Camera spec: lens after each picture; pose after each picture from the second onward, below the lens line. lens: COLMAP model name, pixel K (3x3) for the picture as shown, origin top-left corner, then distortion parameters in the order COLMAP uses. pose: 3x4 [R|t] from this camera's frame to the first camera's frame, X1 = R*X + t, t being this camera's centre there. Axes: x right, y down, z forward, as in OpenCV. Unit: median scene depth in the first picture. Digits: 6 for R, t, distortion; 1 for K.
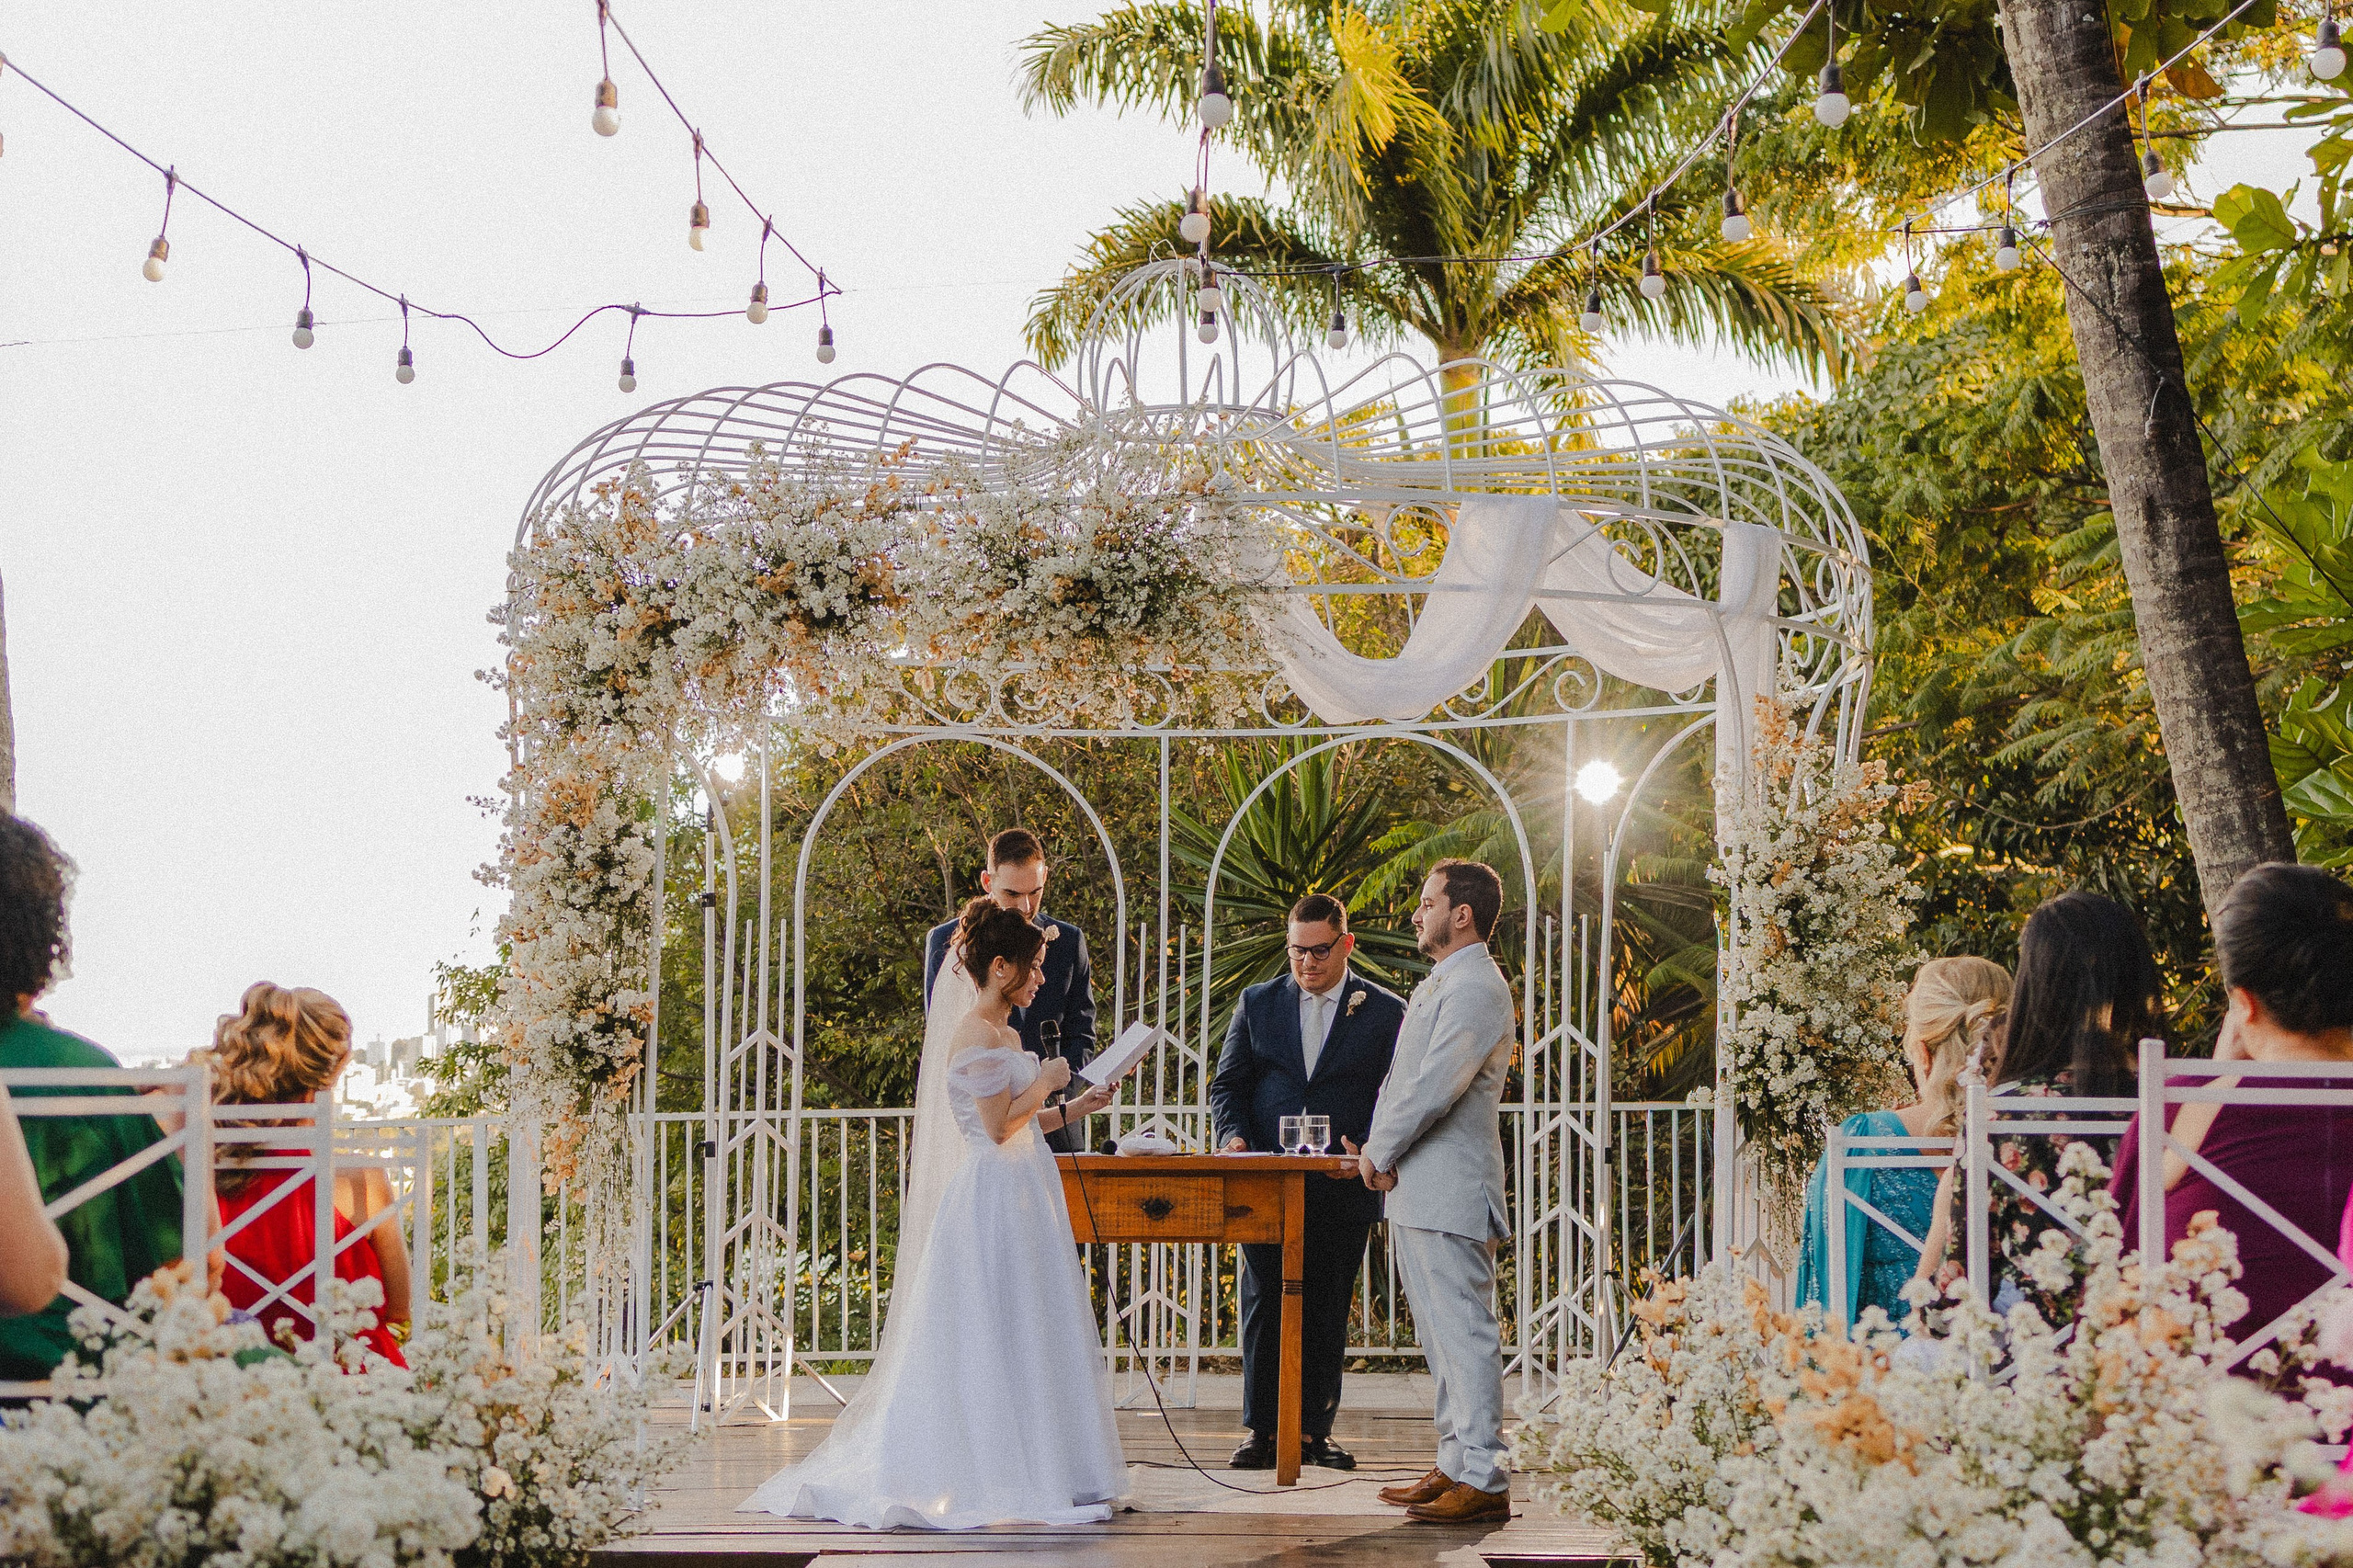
lens RADIAL K [[4063.9, 0, 1103.1], [0, 4063.9, 820.5], [0, 0, 1]] dist [0.160756, -0.004382]
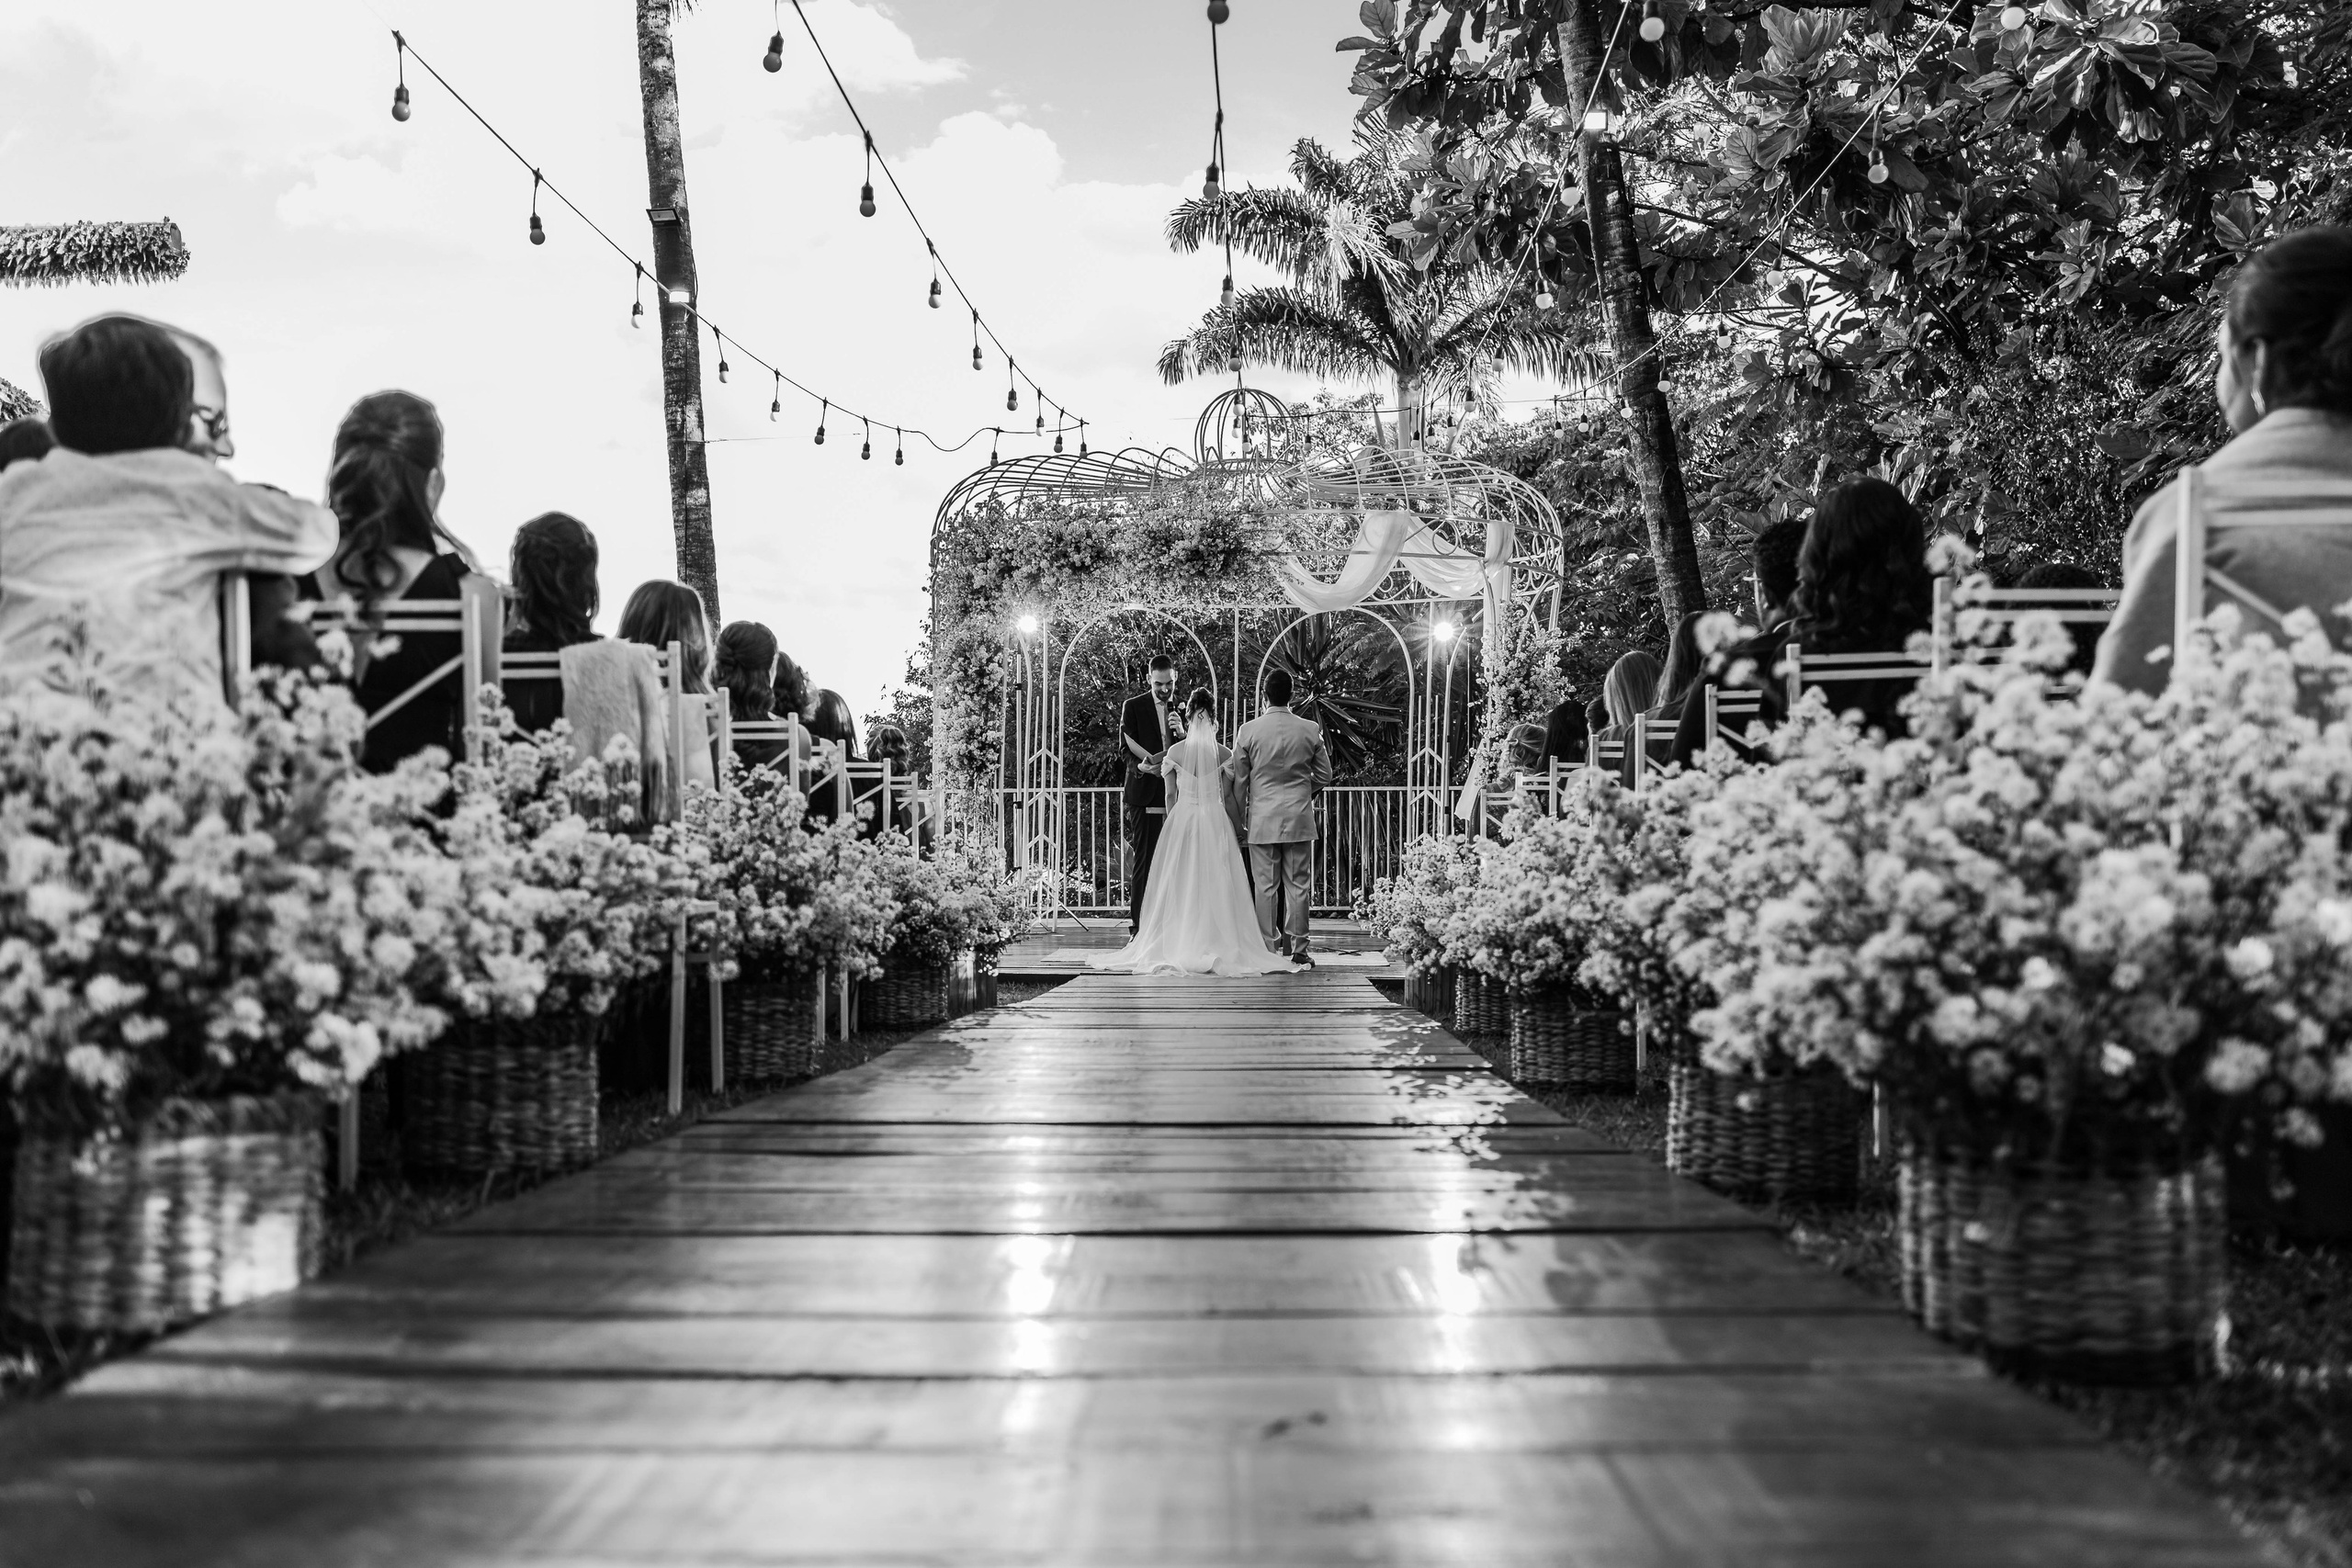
lens RADIAL K [[2598.5, 0, 1131.9], [0, 2598.5, 793.0], [0, 0, 1]] dist [0.121999, -0.002909]
pose [[0.999440, 0.004947, -0.033090, 0.007912], [-0.002625, 0.997553, 0.069858, -0.024363], [0.033354, -0.069732, 0.997008, -0.423915]]
